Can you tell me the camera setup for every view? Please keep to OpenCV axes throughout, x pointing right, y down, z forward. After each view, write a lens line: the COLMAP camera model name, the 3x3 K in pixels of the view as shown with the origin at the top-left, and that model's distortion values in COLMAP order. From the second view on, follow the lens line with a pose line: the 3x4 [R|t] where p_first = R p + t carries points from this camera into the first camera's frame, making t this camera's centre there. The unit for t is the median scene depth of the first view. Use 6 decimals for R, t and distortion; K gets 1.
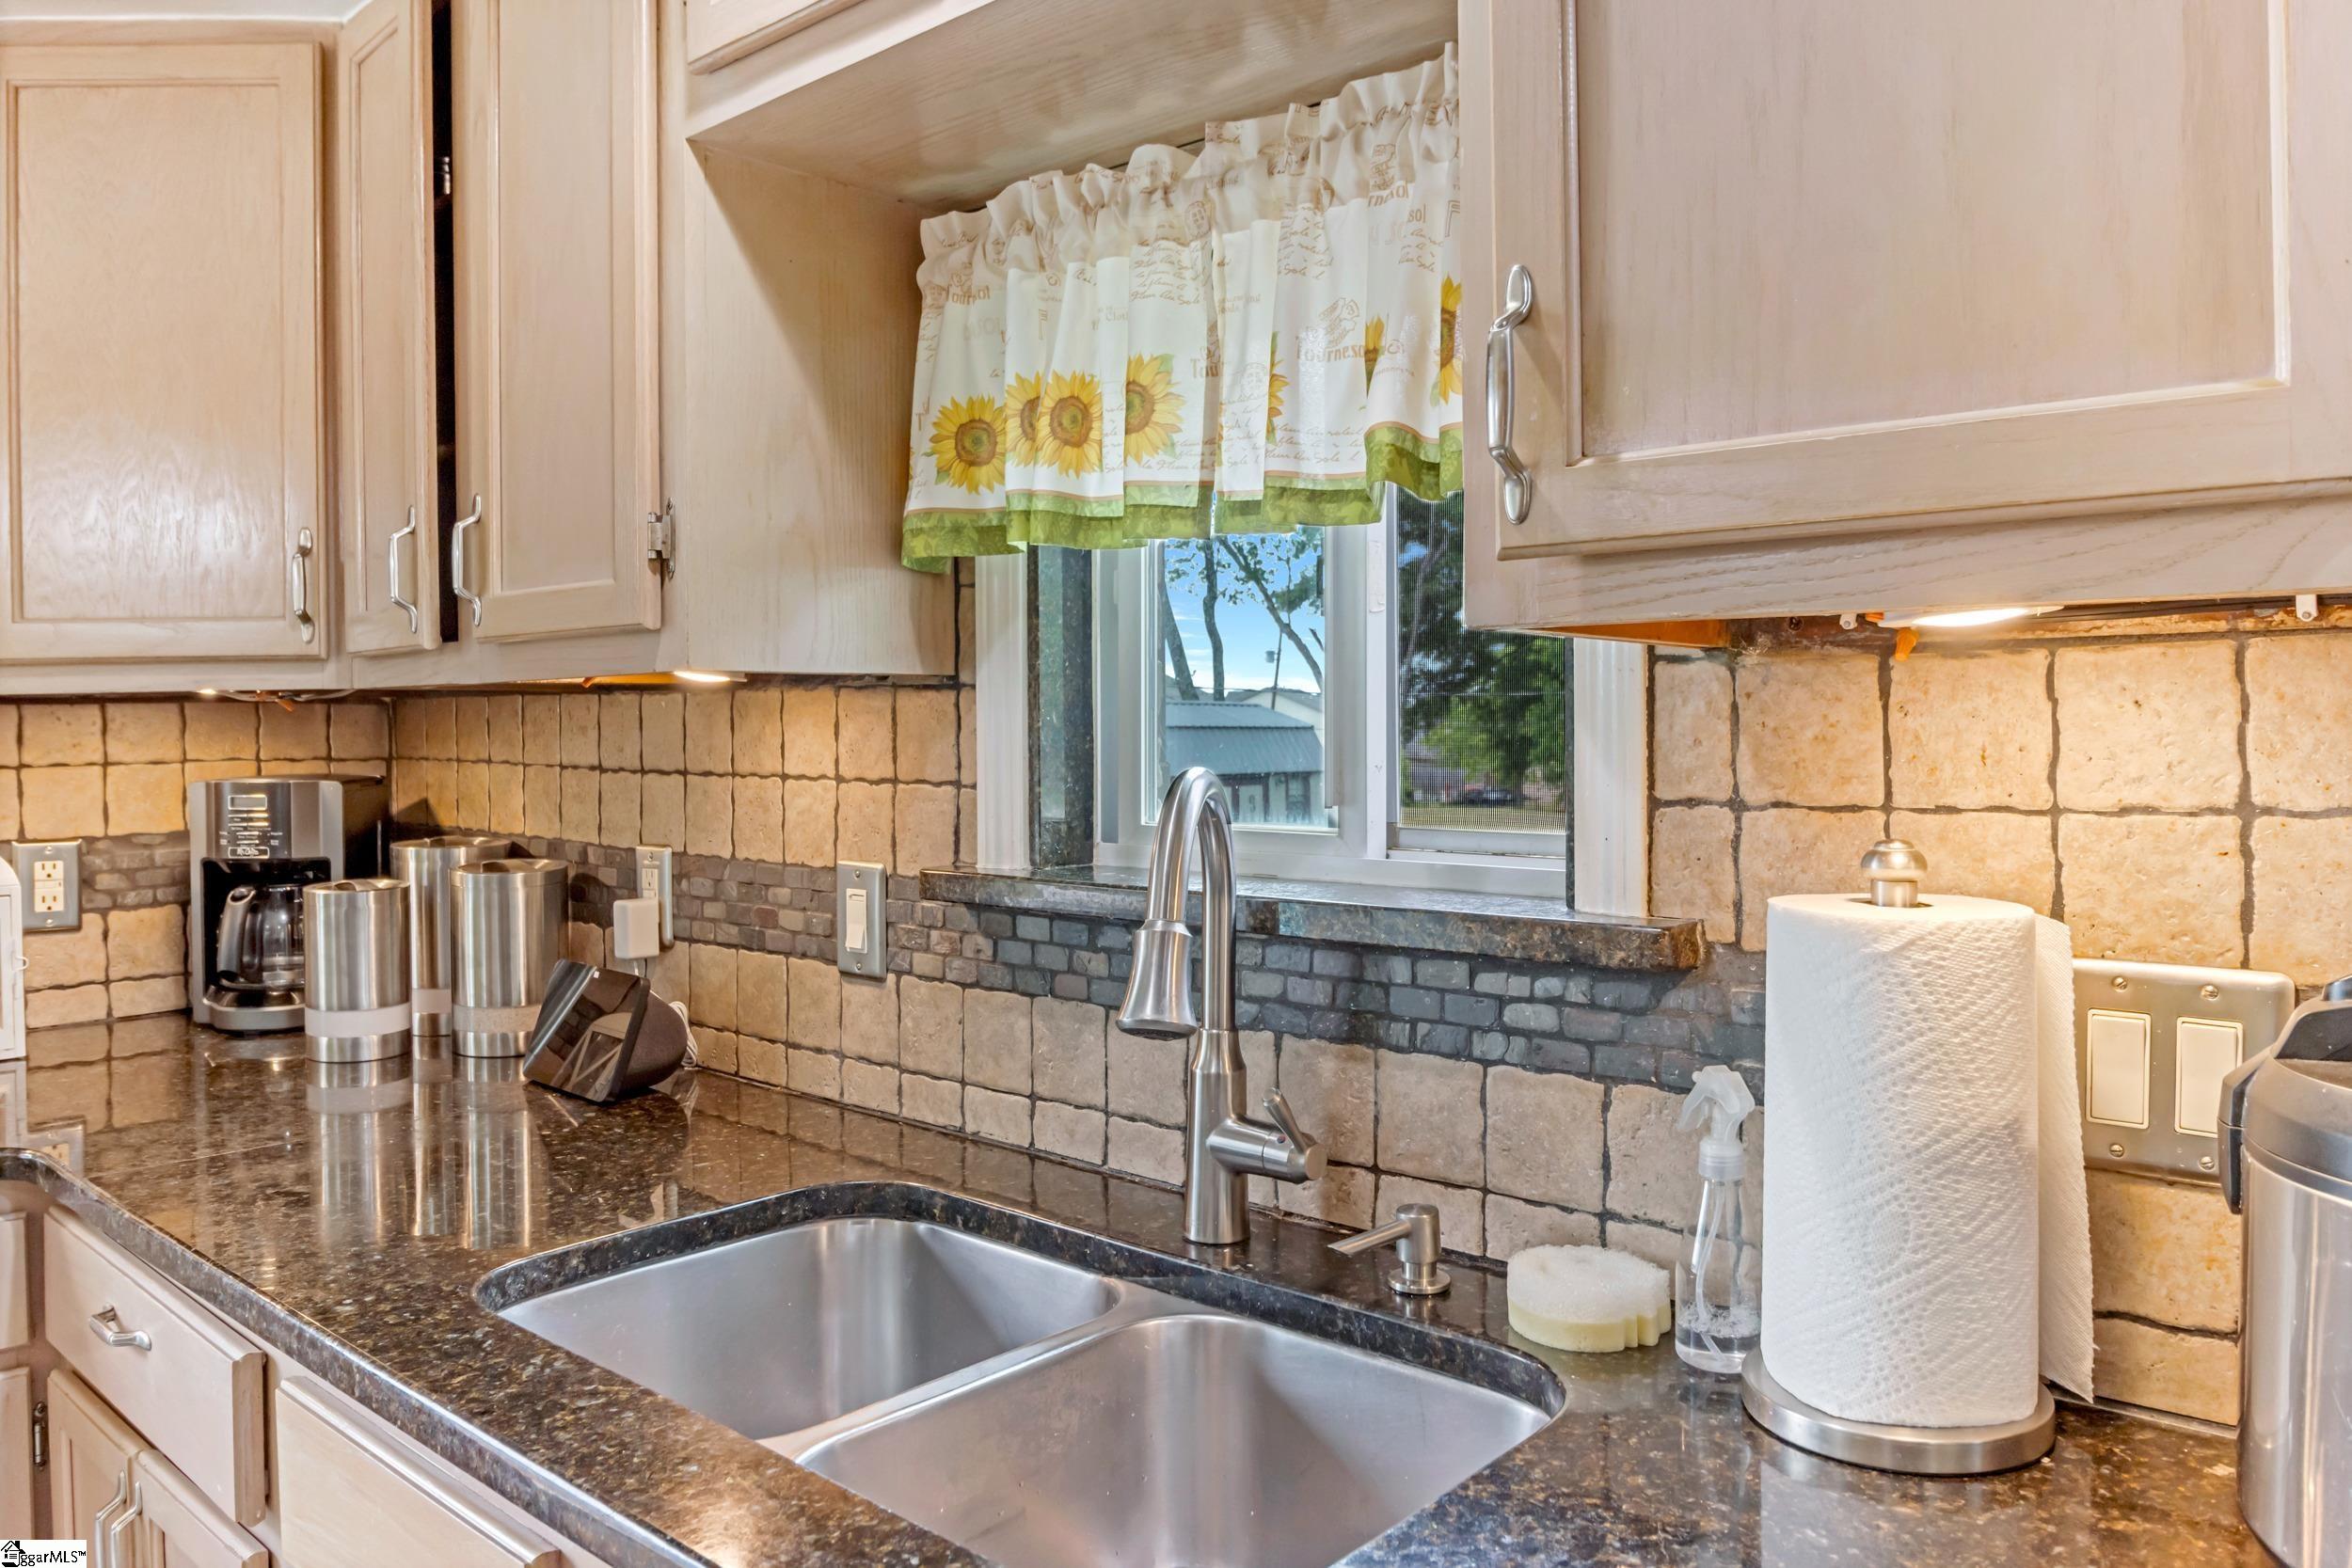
lens RADIAL K [[1662.0, 0, 1181.2], [0, 1662.0, 760.8], [0, 0, 1]] dist [-0.042541, -0.000947]
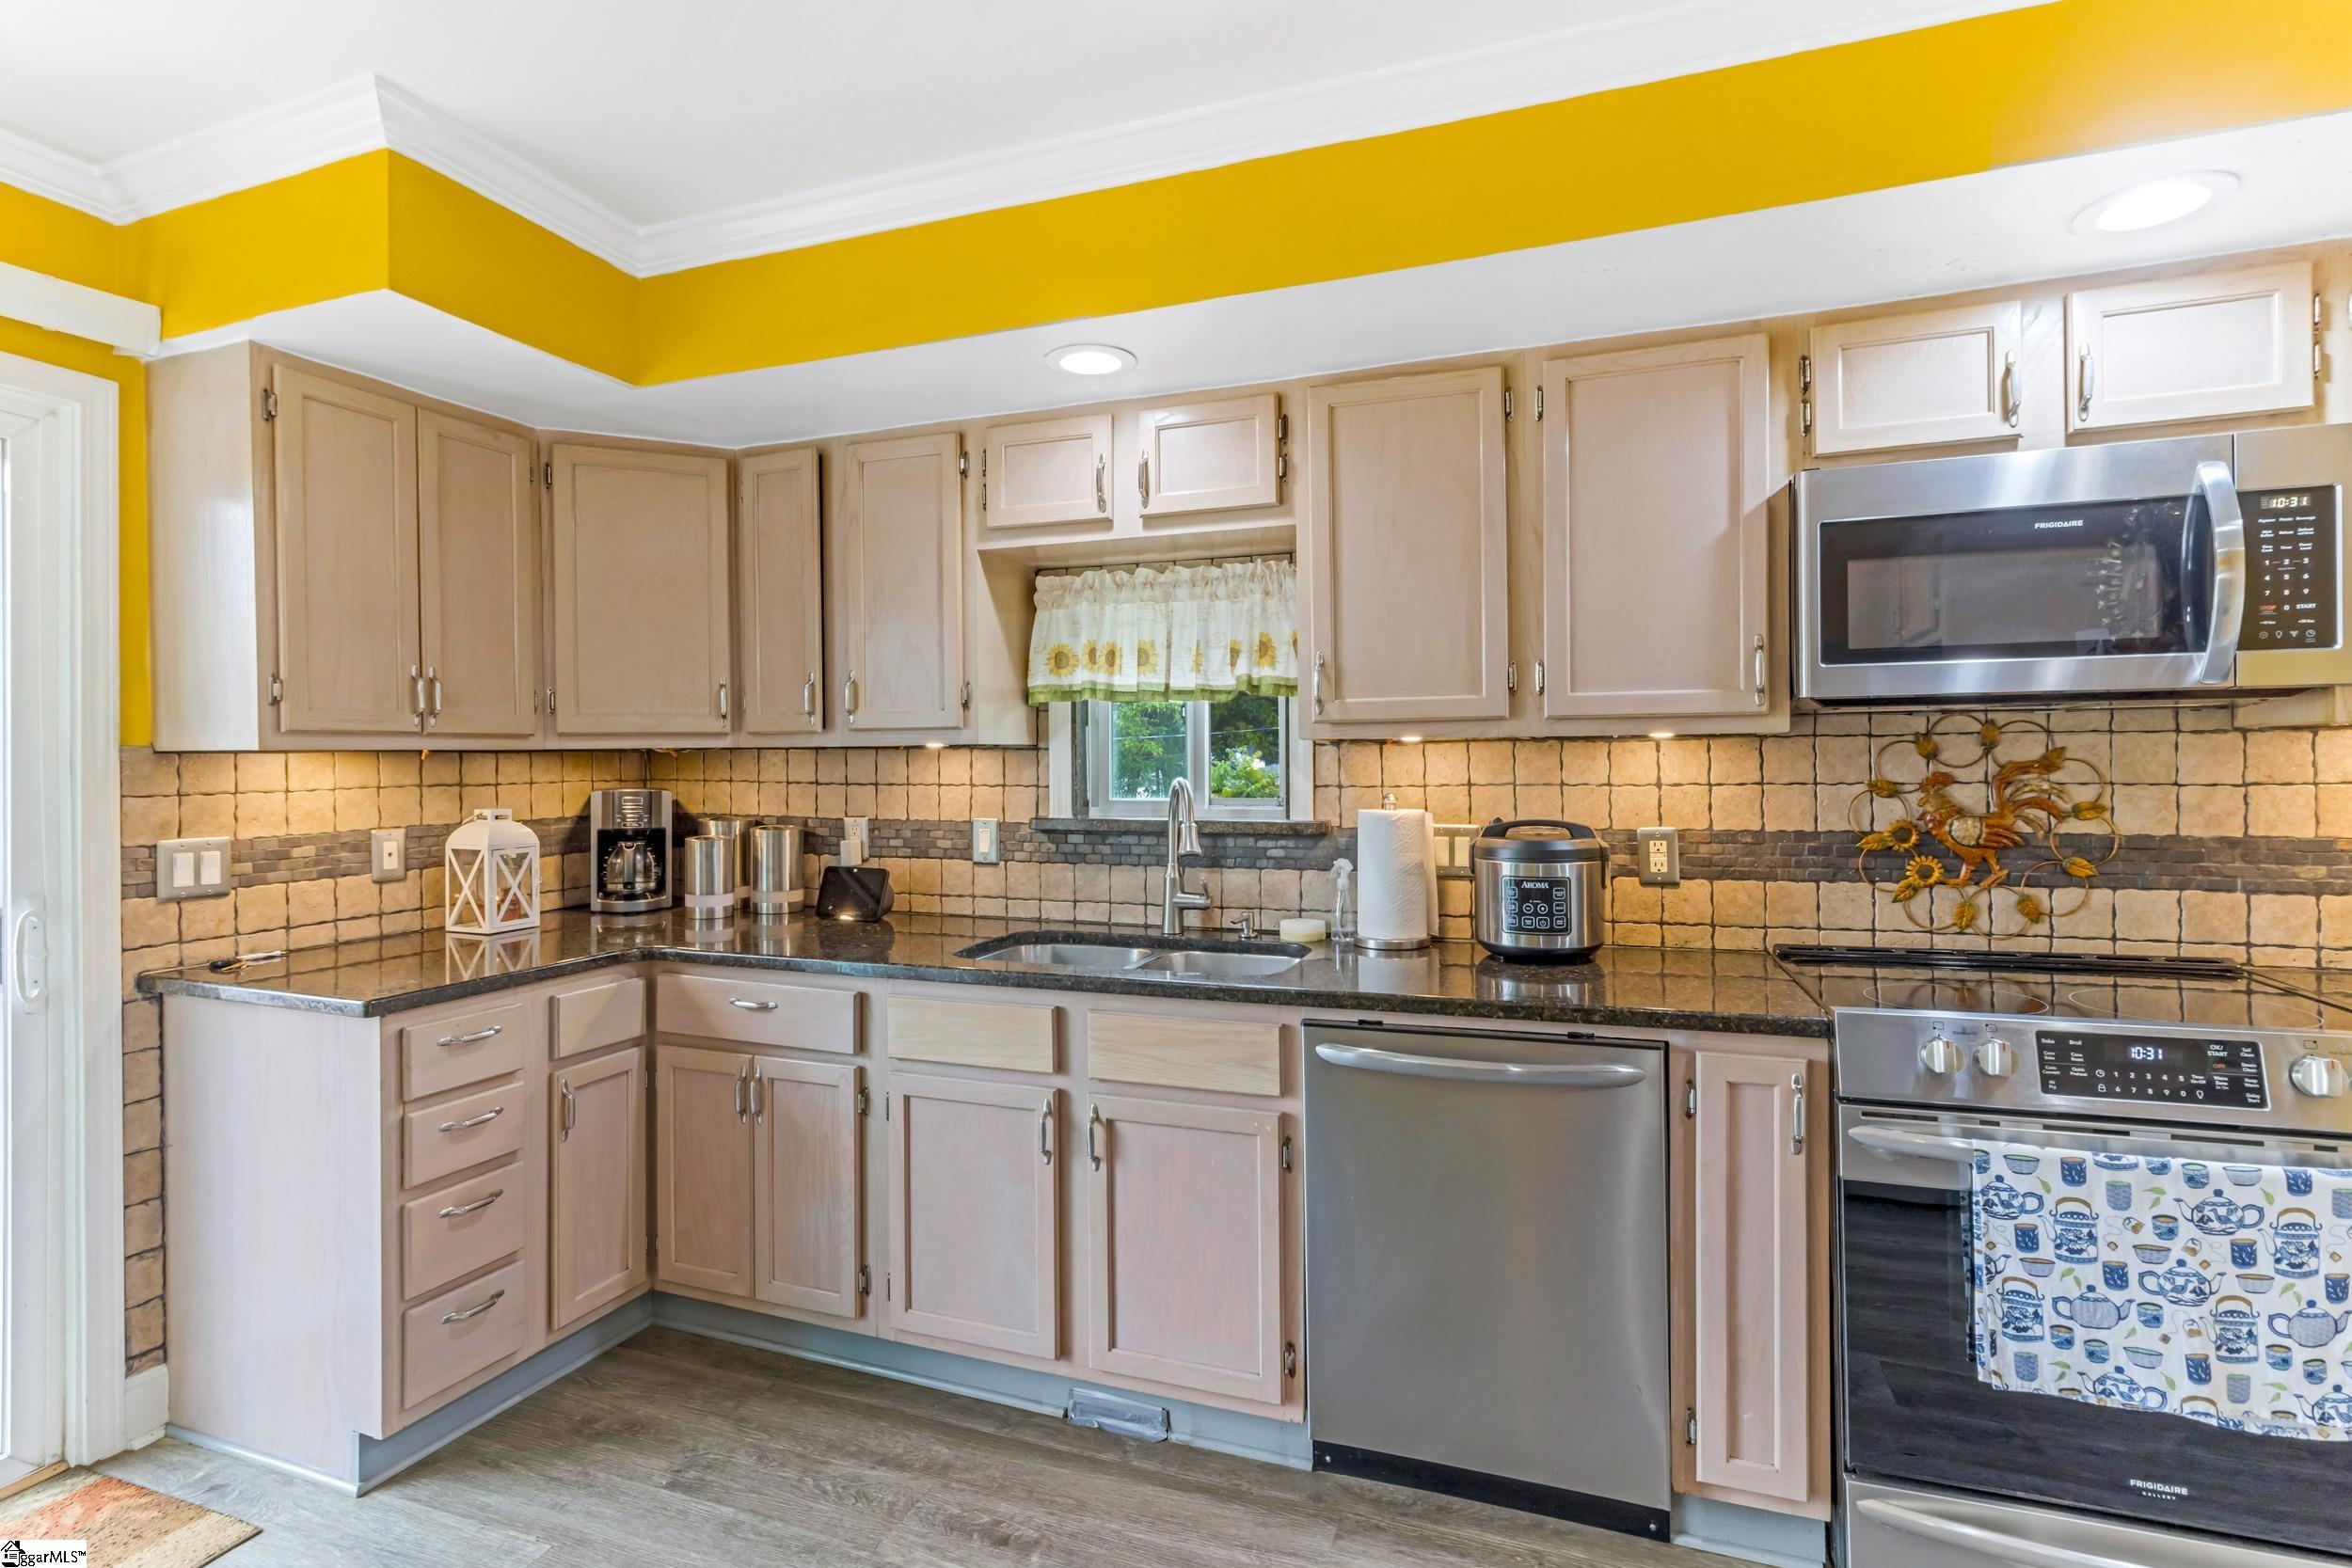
lens RADIAL K [[1128.5, 0, 1174.4], [0, 1128.5, 777.9], [0, 0, 1]] dist [-0.000113, -0.000386]
pose [[0.932999, -0.004724, 0.359849, -0.608057], [0.007851, 0.999943, -0.007228, 0.016617], [-0.359794, 0.009569, 0.932983, -0.787996]]
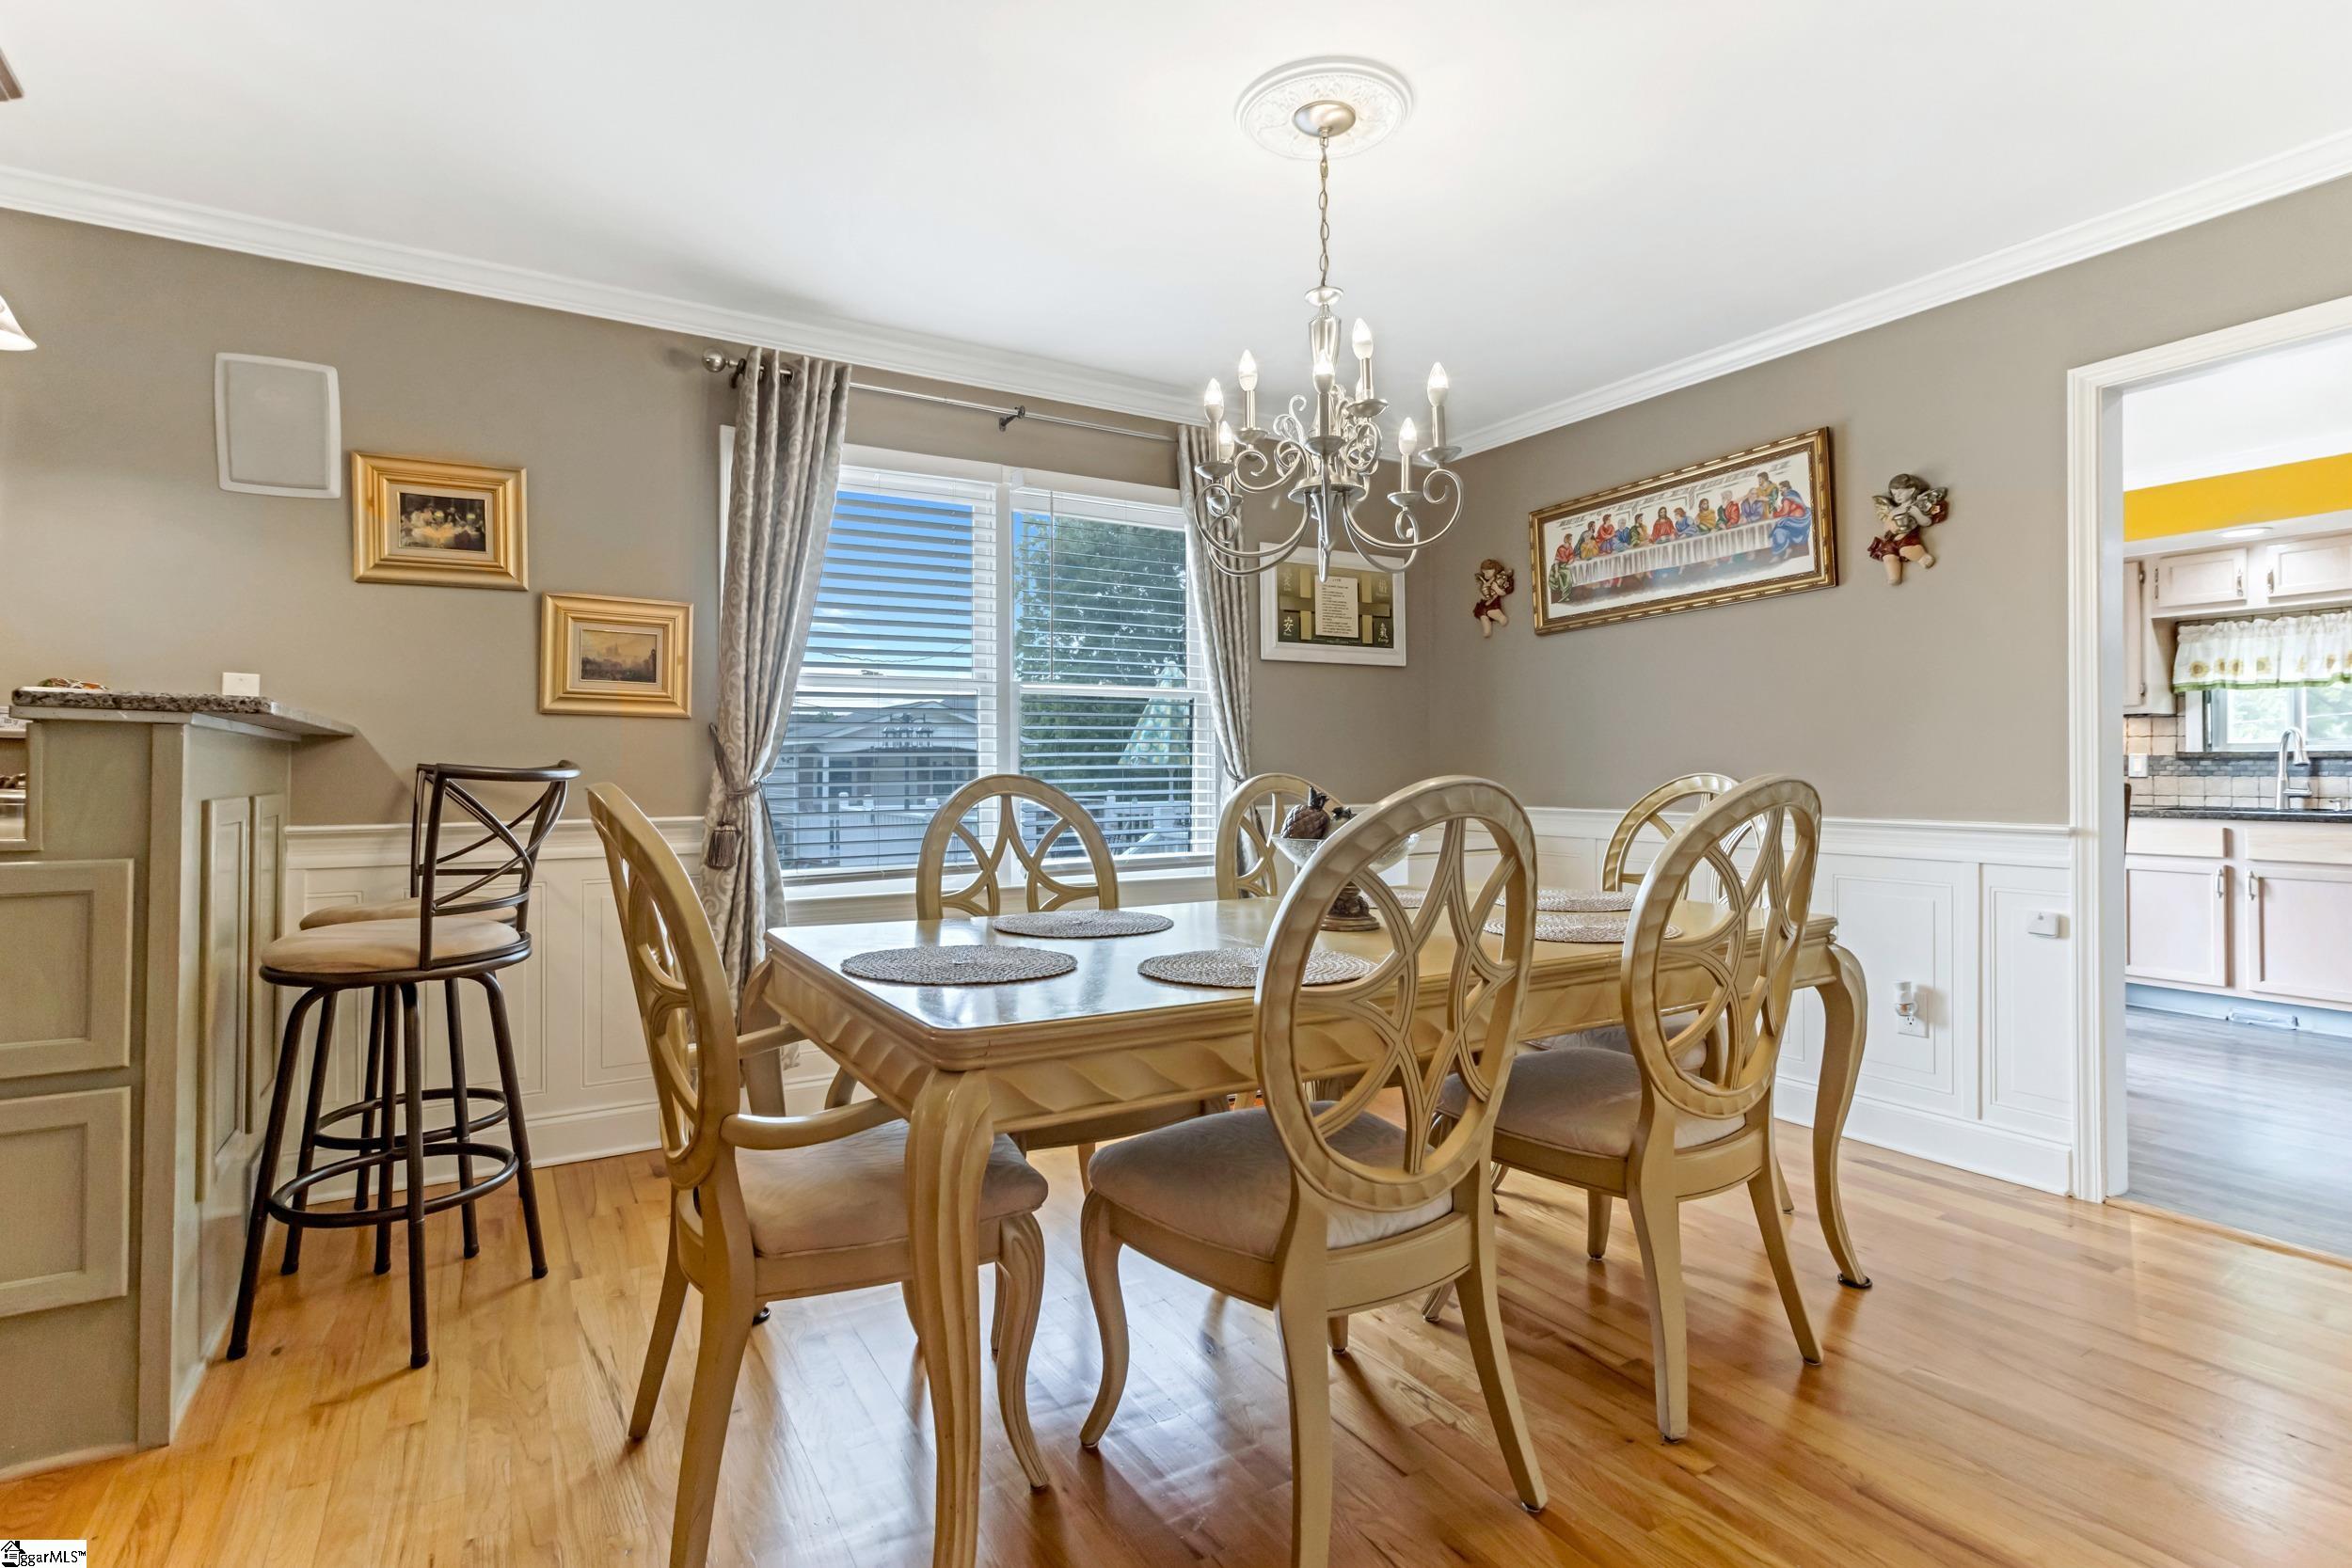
lens RADIAL K [[1128.5, 0, 1168.9], [0, 1128.5, 770.0], [0, 0, 1]] dist [-0.000113, -0.000386]
pose [[0.951204, -0.000611, -0.308563, -2.074591], [-0.004426, 0.999868, -0.015625, 0.192524], [0.308532, 0.016228, 0.951075, -3.323275]]
